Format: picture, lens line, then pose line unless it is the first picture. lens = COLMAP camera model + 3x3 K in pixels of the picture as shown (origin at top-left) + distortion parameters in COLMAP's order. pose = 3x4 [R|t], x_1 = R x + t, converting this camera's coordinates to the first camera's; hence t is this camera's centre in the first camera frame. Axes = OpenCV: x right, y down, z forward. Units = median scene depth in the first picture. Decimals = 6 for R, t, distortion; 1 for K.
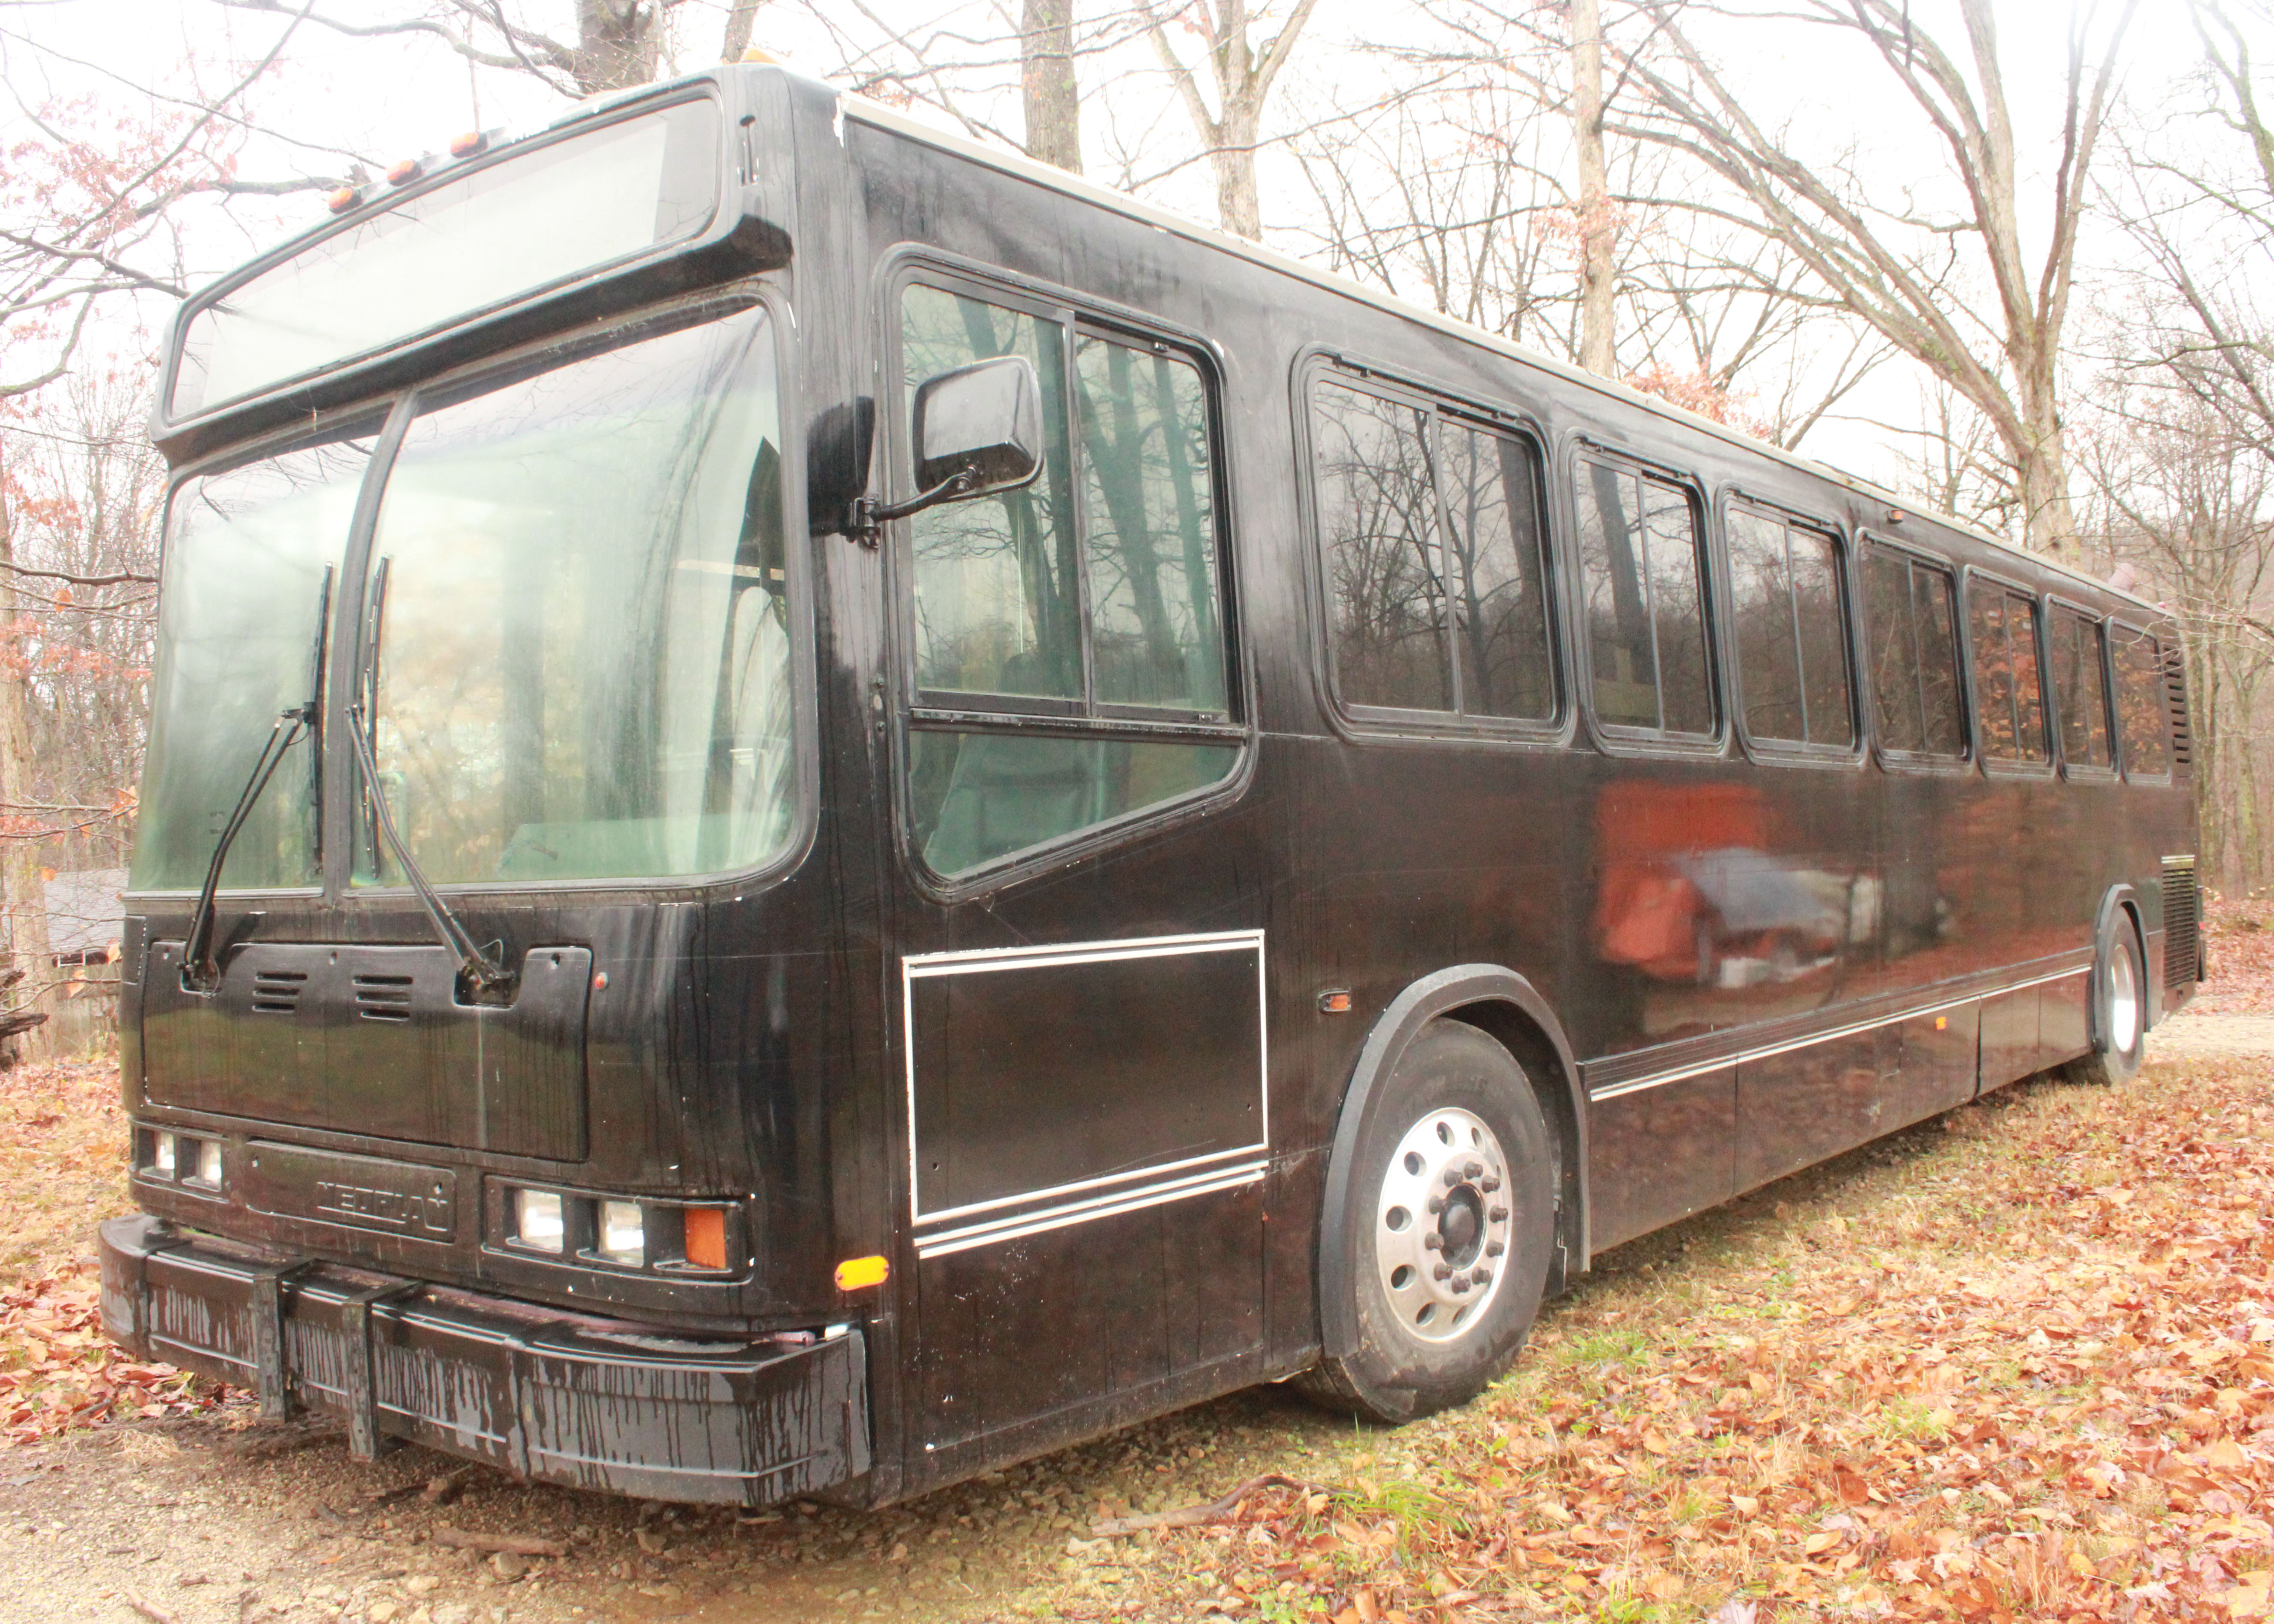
lens RADIAL K [[2090.2, 0, 1137.0], [0, 2090.2, 812.0], [0, 0, 1]] dist [-0.200202, 0.212361]
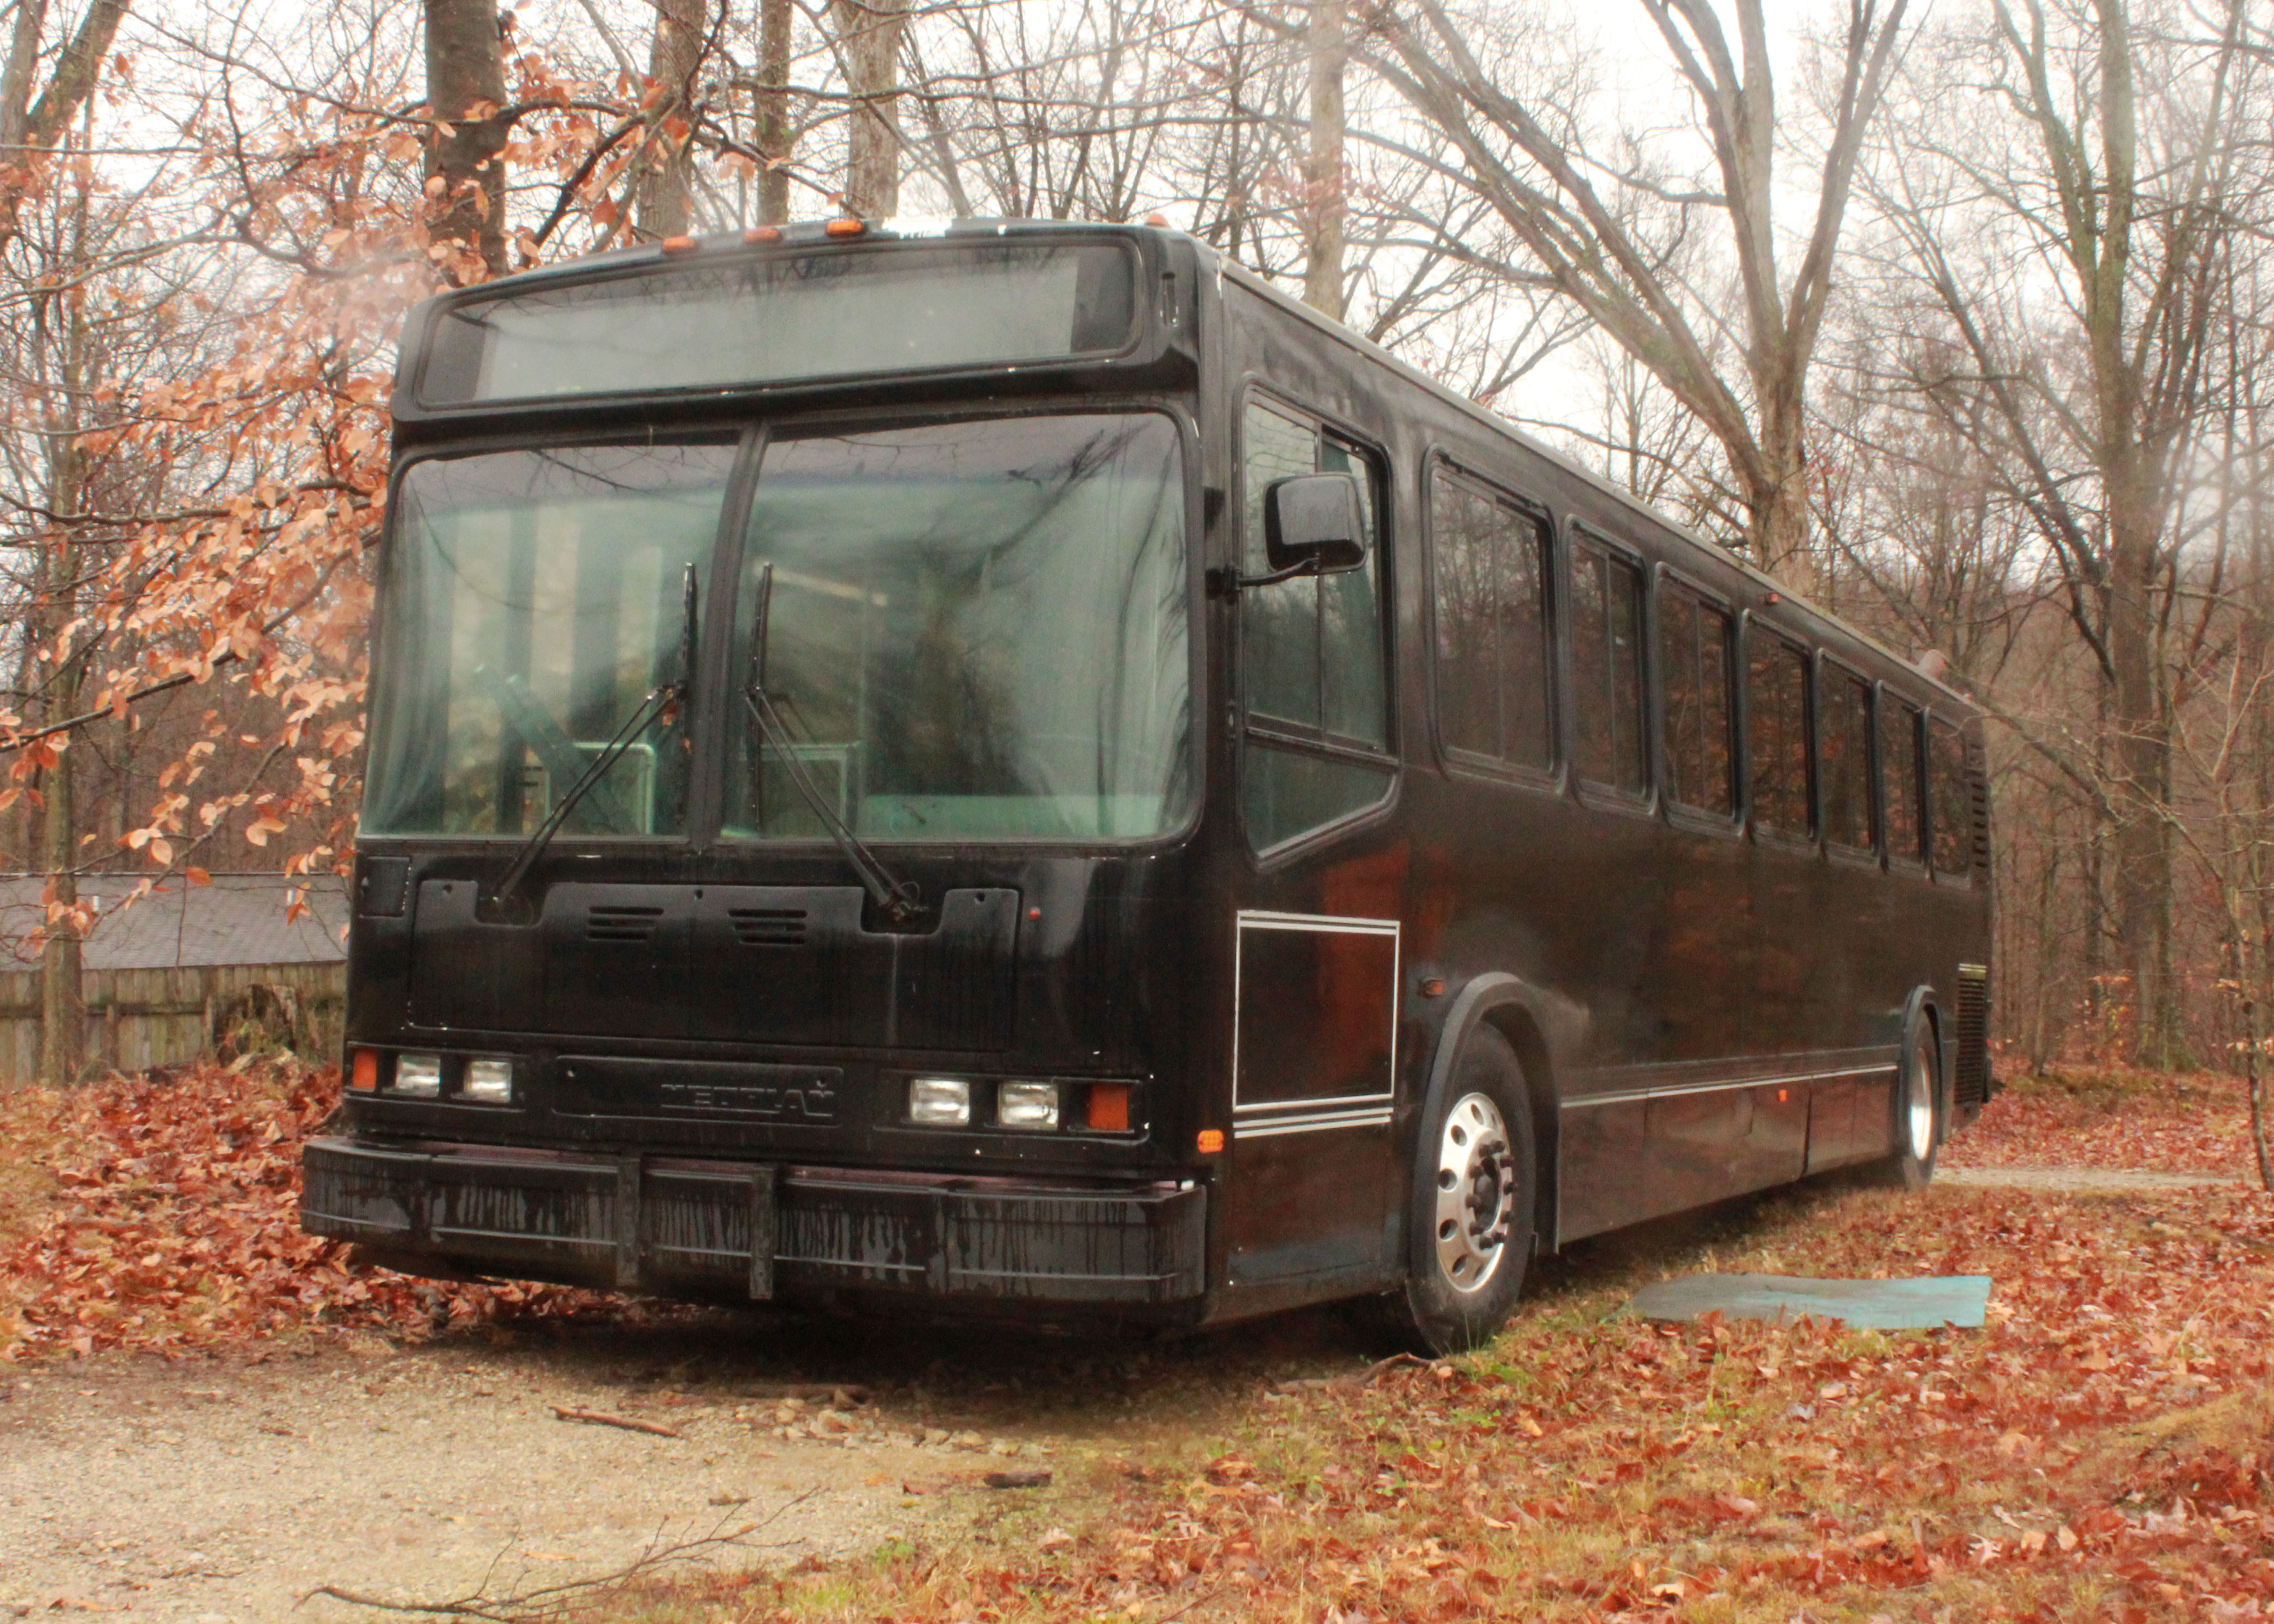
lens RADIAL K [[2993.8, 0, 1137.0], [0, 2993.8, 812.0], [0, 0, 1]] dist [-0.278857, 0.969939]
pose [[0.971330, 0.066277, 0.228311, -0.472028], [-0.059638, 0.997576, -0.035865, 0.060429], [-0.230134, 0.021221, 0.972928, -0.656694]]
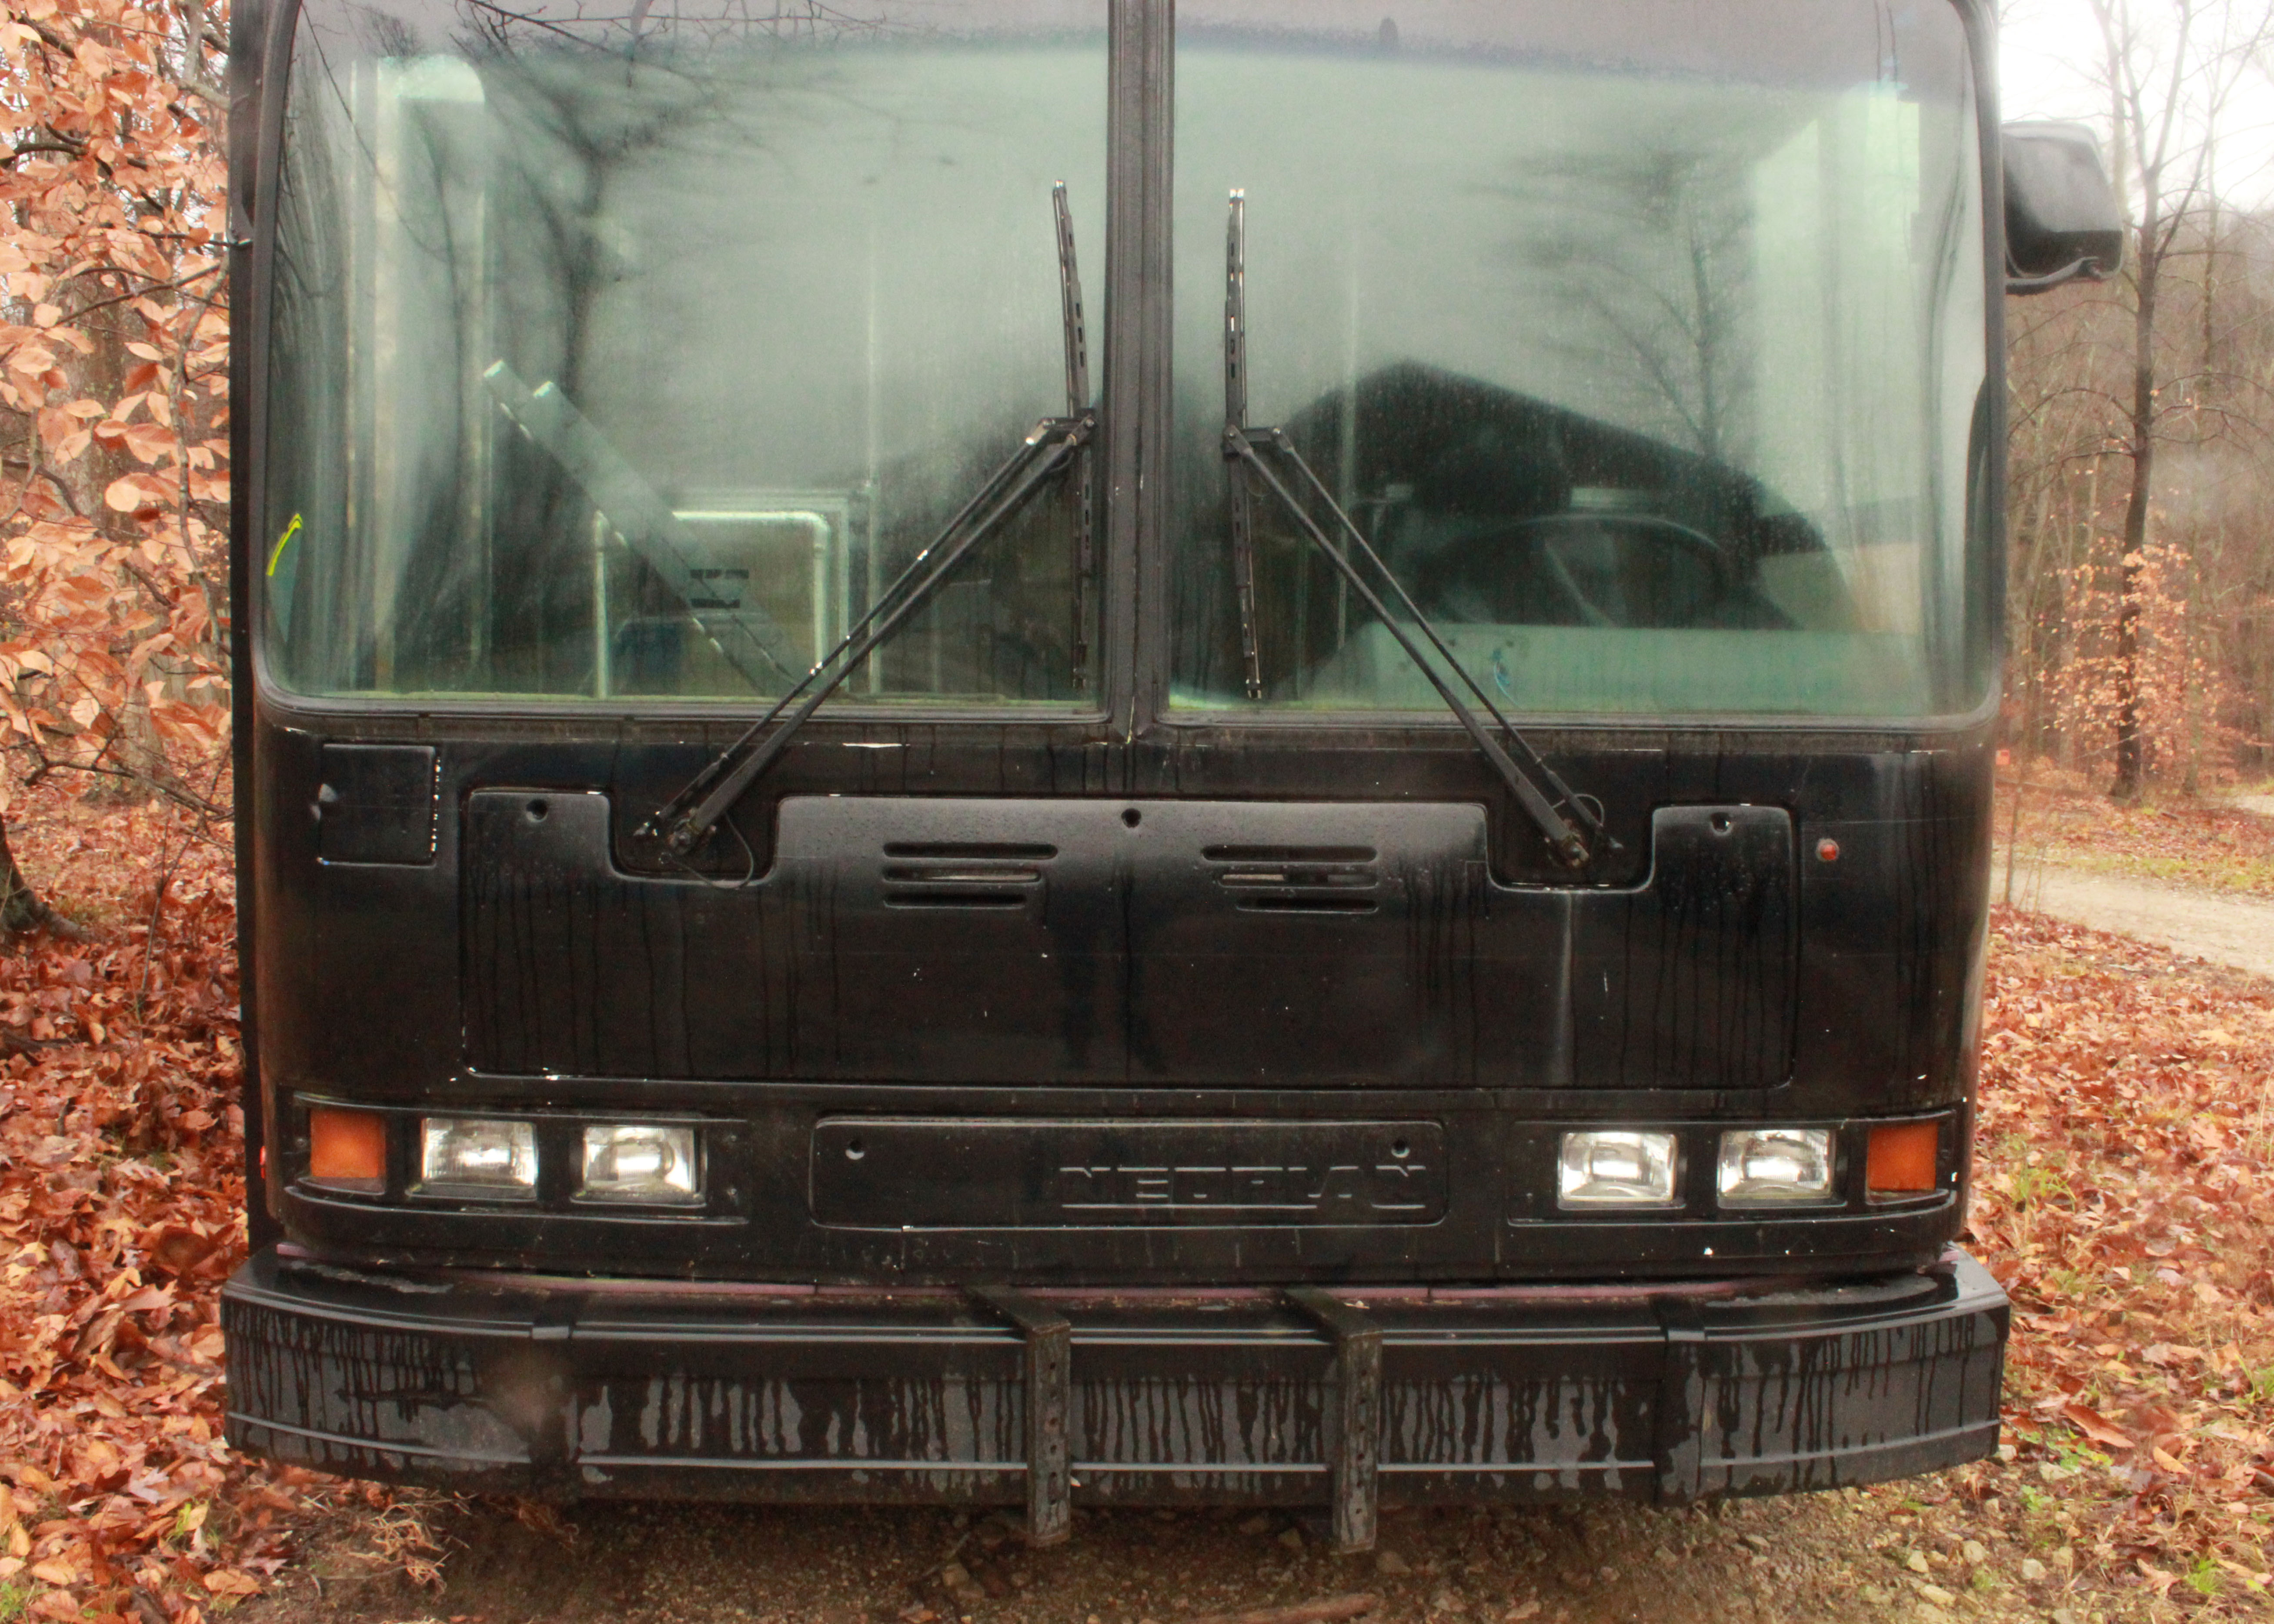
lens RADIAL K [[2090.2, 0, 1137.0], [0, 2090.2, 812.0], [0, 0, 1]] dist [-0.200202, 0.212361]
pose [[0.762914, -0.021593, 0.646140, -0.705507], [-0.053329, 0.993934, 0.096182, 0.004875], [-0.644297, -0.107836, 0.757134, 0.432141]]
